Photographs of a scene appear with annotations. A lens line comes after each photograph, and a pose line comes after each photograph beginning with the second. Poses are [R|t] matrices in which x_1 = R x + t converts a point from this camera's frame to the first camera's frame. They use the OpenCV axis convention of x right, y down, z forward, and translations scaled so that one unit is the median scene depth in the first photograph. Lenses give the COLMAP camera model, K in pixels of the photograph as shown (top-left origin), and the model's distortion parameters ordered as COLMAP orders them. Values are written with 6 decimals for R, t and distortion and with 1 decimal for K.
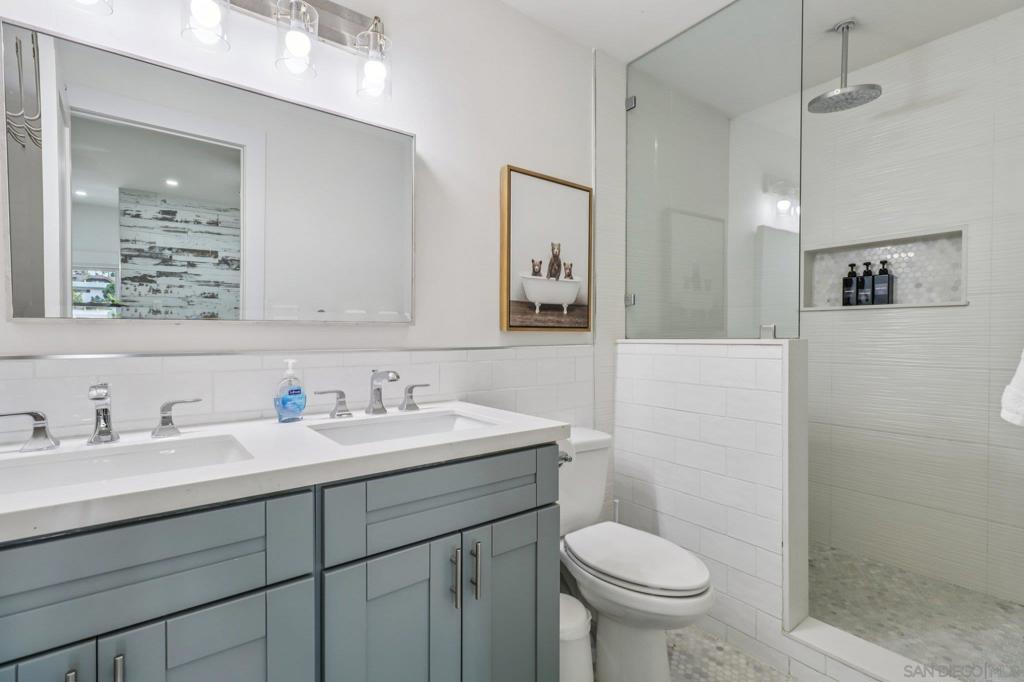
lens RADIAL K [[470.4, 0, 512.0], [0, 470.4, 341.0], [0, 0, 1]] dist [0.000970, 0.000091]
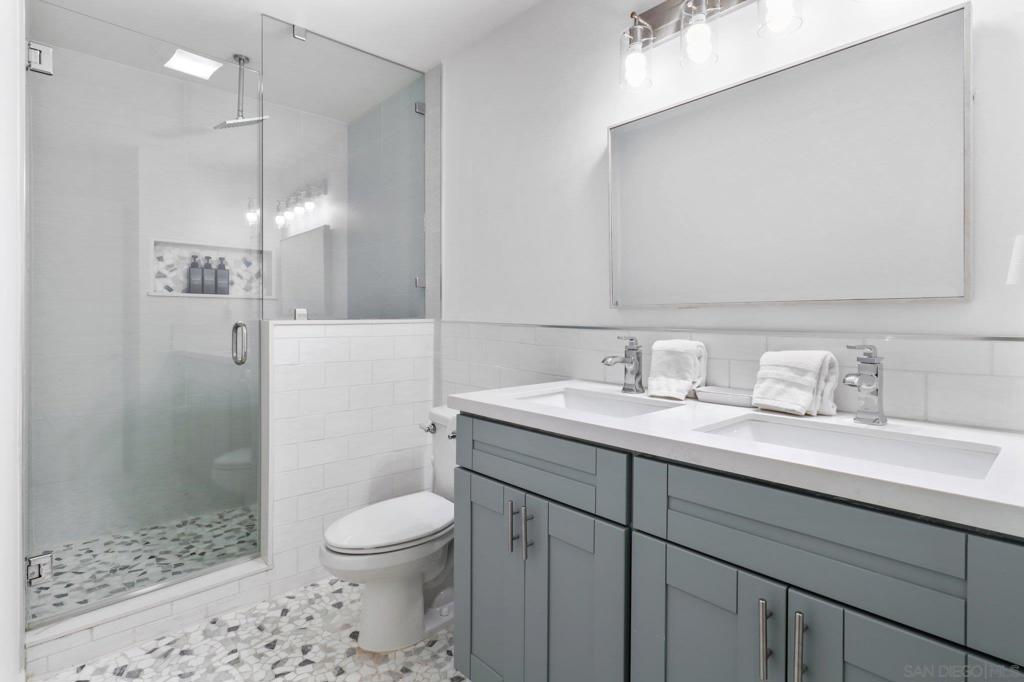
lens RADIAL K [[521.0, 0, 514.9], [0, 521.0, 316.4], [0, 0, 1]] dist [0.002401, 0.000353]
pose [[0.090605, 0.000428, -0.995887, 0.444374], [-0.013190, 0.999913, -0.000770, -0.004700], [0.995800, 0.013205, 0.090603, 0.337613]]
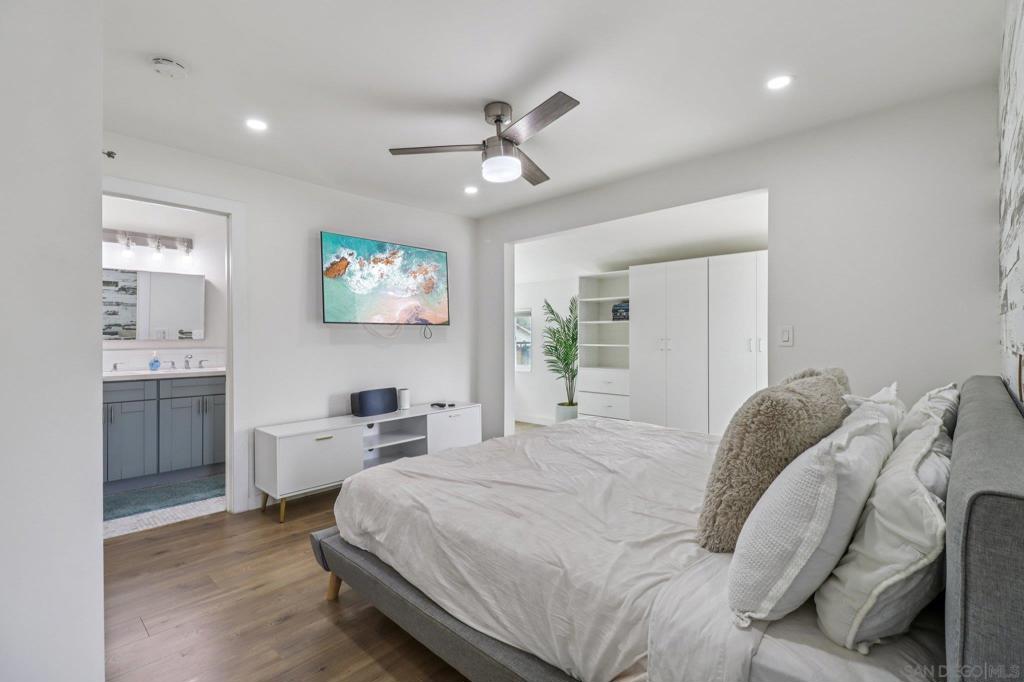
lens RADIAL K [[468.4, 0, 500.6], [0, 468.4, 338.3], [0, 0, 1]] dist [0.018179, -0.000113]
pose [[0.990468, 0.002927, 0.137711, 1.184007], [-0.002187, 0.999982, -0.005528, -0.031333], [-0.137725, 0.005175, 0.990457, -2.103116]]
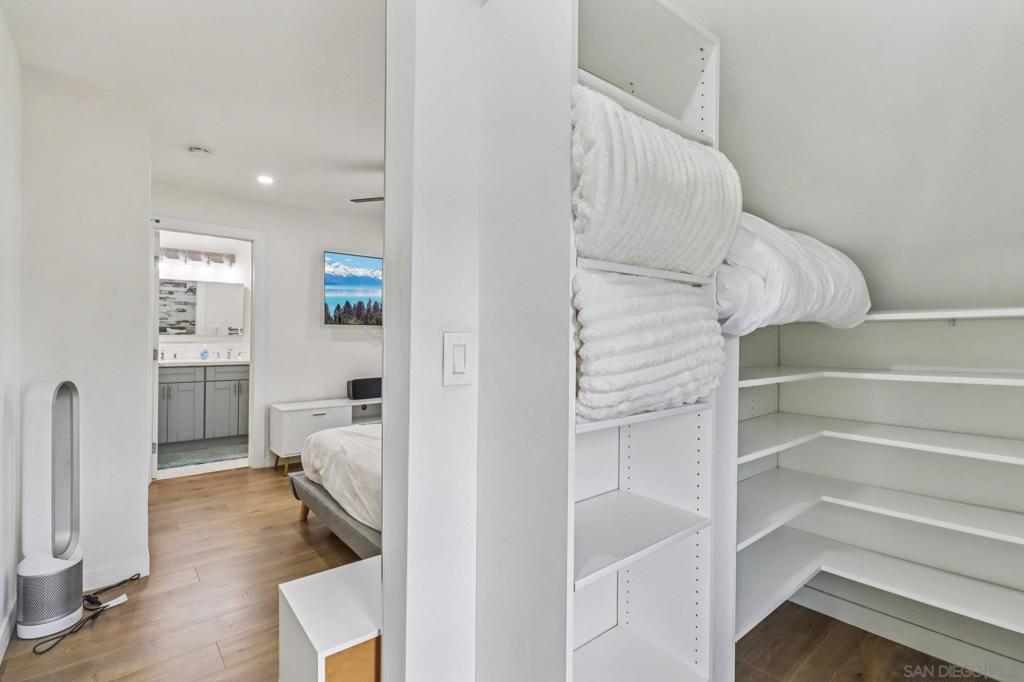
lens RADIAL K [[470.4, 0, 512.0], [0, 470.4, 341.0], [0, 0, 1]] dist [0.000970, 0.000091]
pose [[0.998592, 0.019694, 0.049264, 1.649427], [-0.019884, 0.999797, 0.003371, -0.047210], [-0.049188, -0.004346, 0.998780, -2.663171]]
